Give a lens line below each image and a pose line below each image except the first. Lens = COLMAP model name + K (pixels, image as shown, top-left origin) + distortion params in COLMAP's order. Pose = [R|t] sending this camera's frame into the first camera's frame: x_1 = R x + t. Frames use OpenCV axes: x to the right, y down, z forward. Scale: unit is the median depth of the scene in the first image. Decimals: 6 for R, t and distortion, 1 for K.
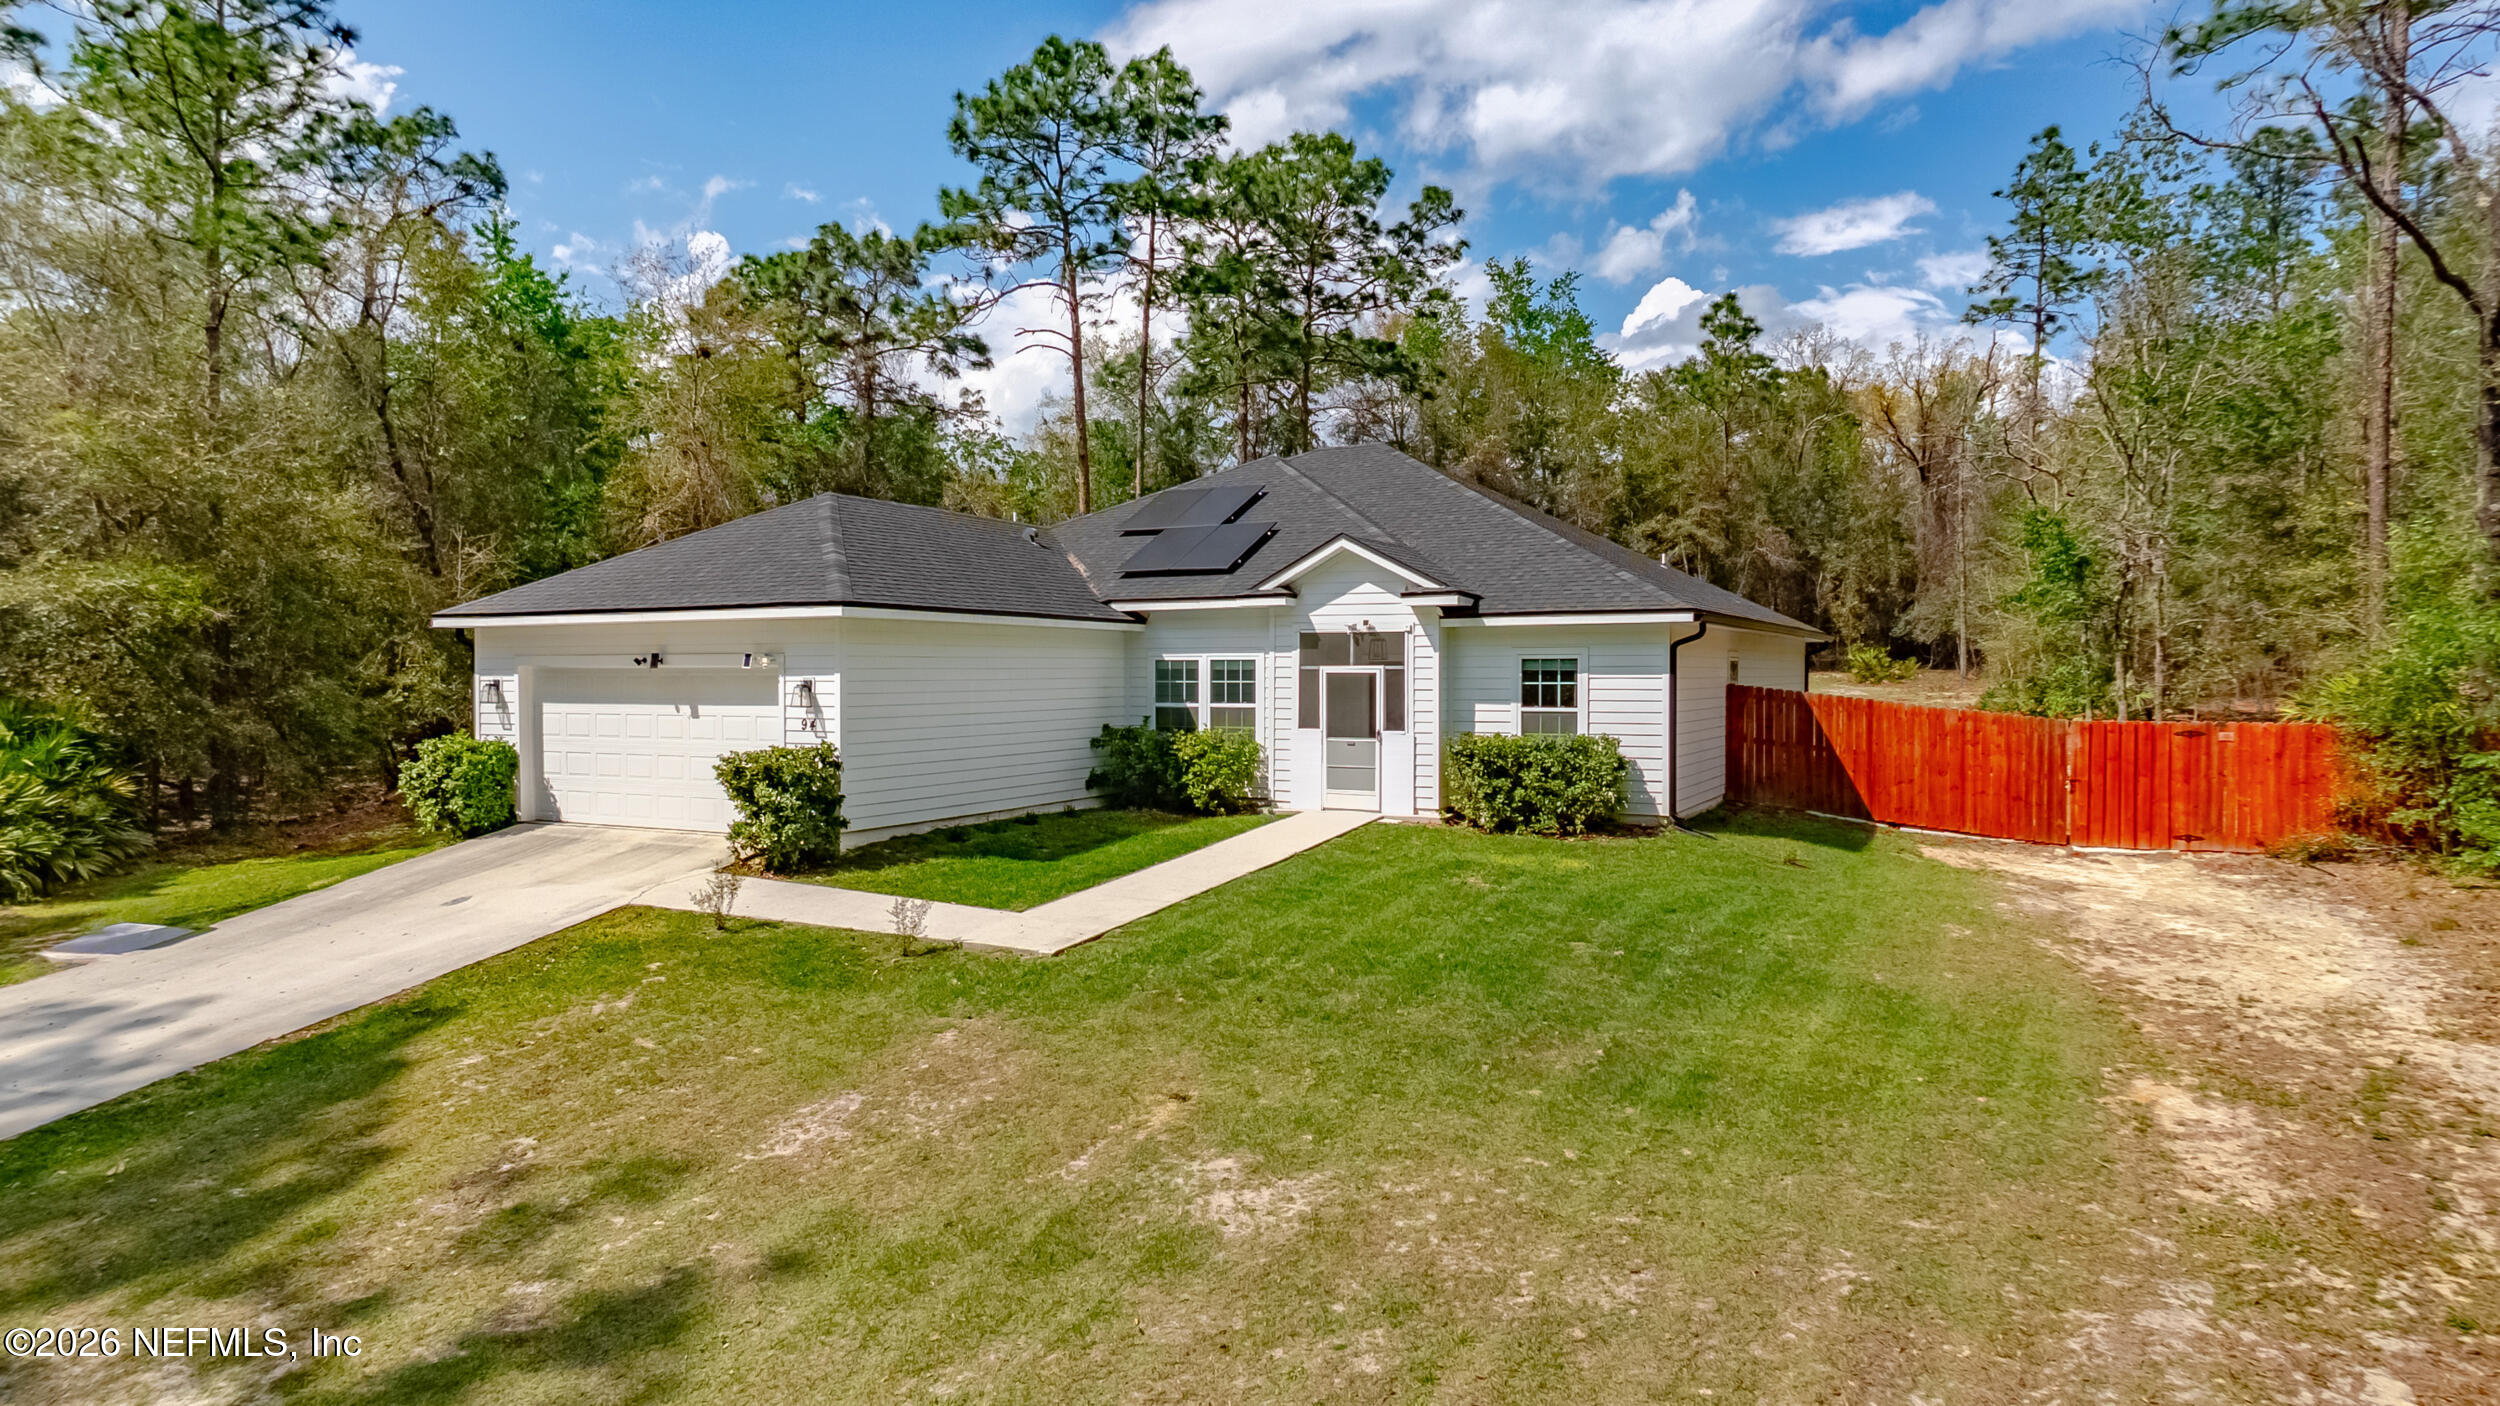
lens RADIAL K [[1479.1, 0, 1239.1], [0, 1479.1, 704.3], [0, 0, 1]] dist [-0.006094, -0.003591]
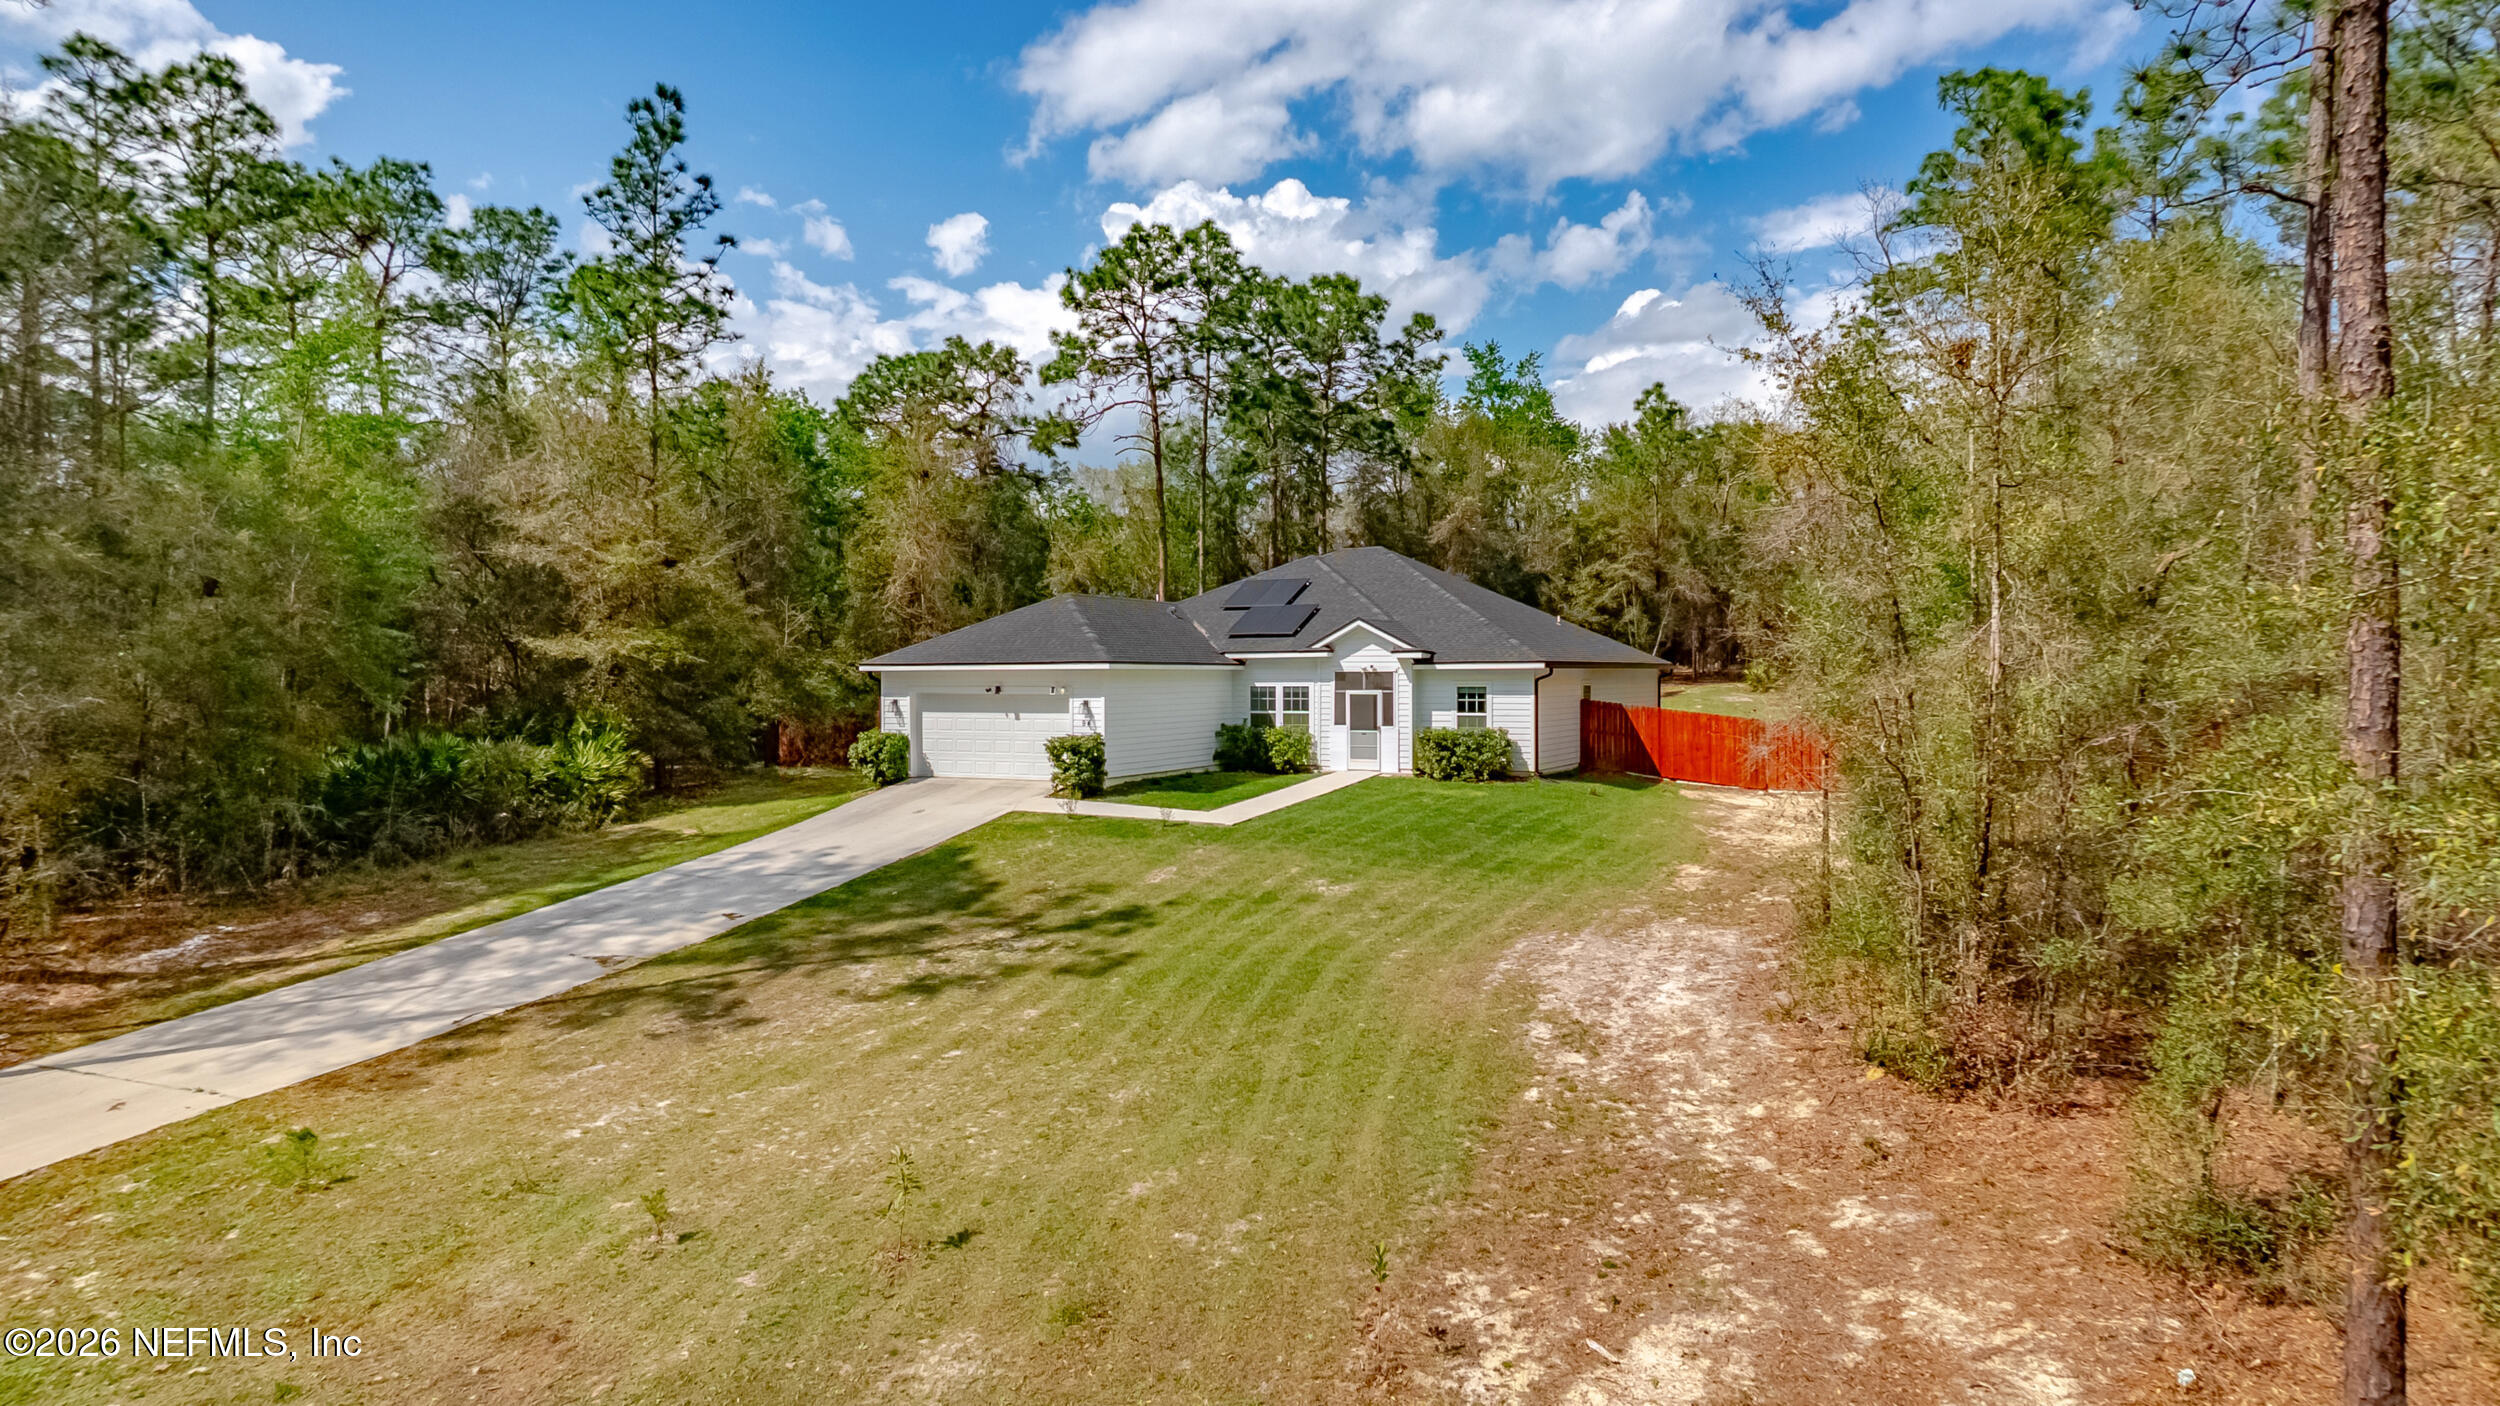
lens RADIAL K [[1479.1, 0, 1235.6], [0, 1479.1, 631.4], [0, 0, 1]] dist [-0.006094, -0.003591]
pose [[0.999976, -0.003003, -0.006301, -0.068245], [0.002677, 0.998690, -0.051105, -0.005851], [0.006446, 0.051086, 0.998673, -0.802280]]
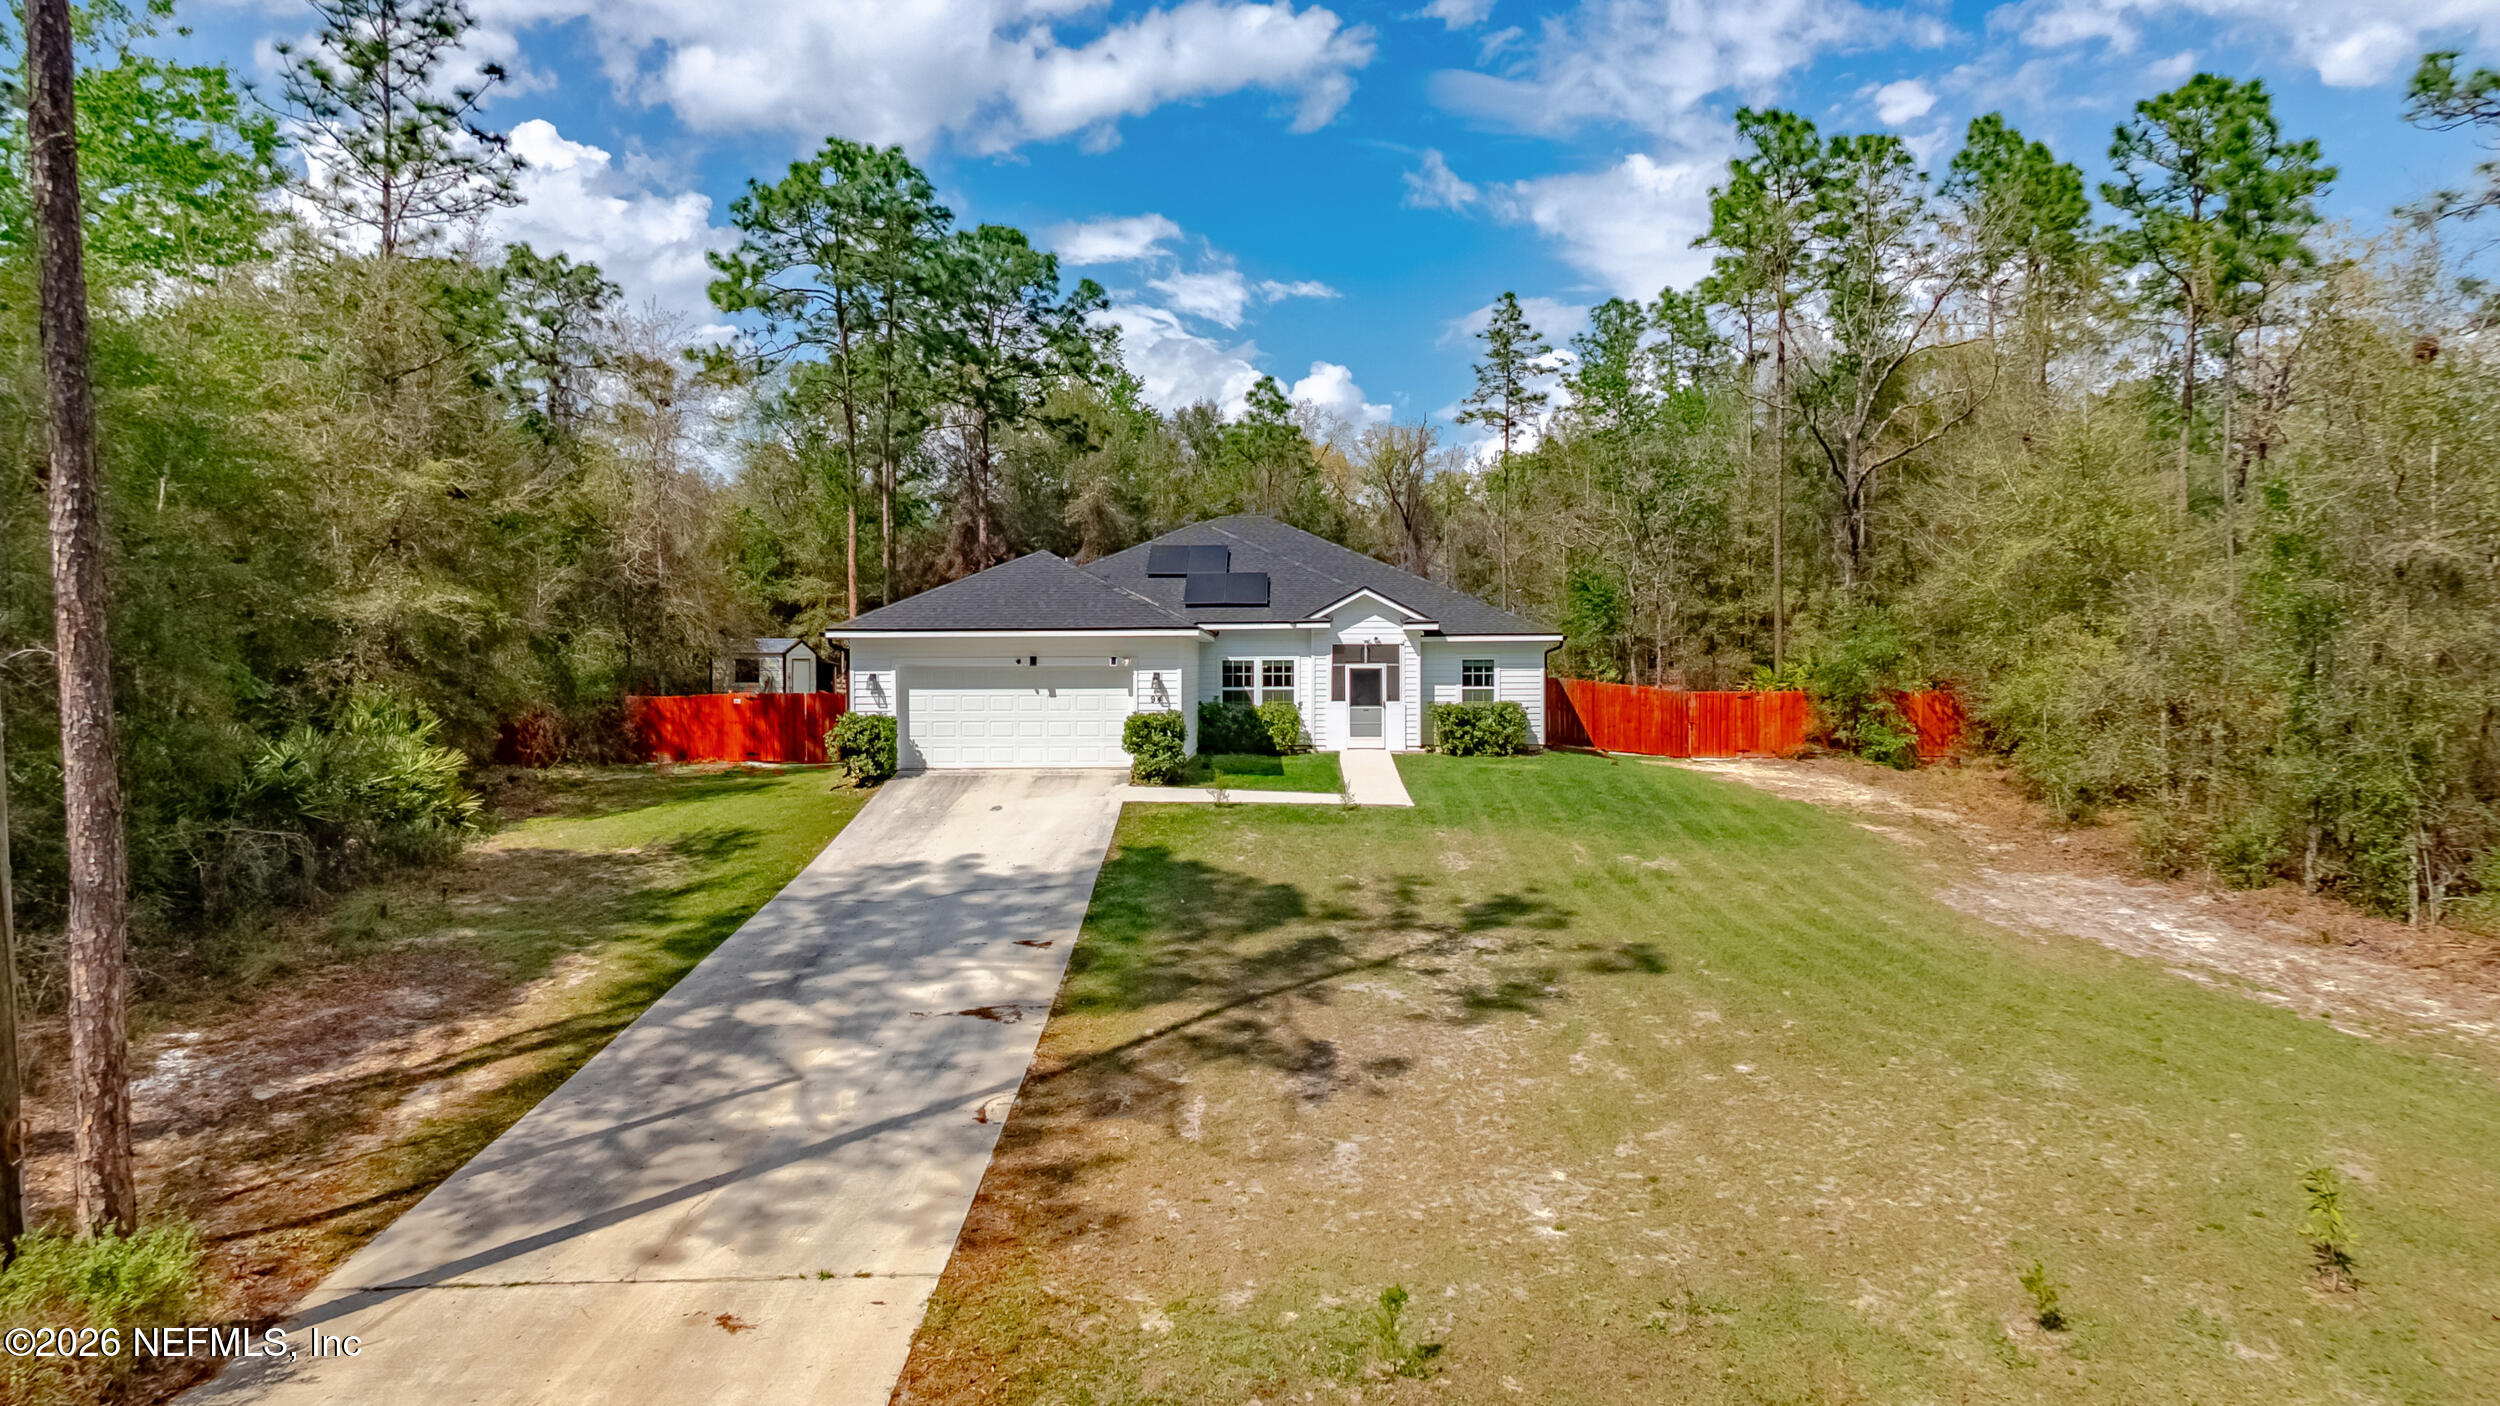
lens RADIAL K [[1479.1, 0, 1237.4], [0, 1479.1, 683.5], [0, 0, 1]] dist [-0.006094, -0.003591]
pose [[0.903196, -0.007889, 0.429155, -0.782050], [0.013934, 0.999843, -0.010946, 0.012959], [-0.429001, 0.015866, 0.903165, -0.471453]]
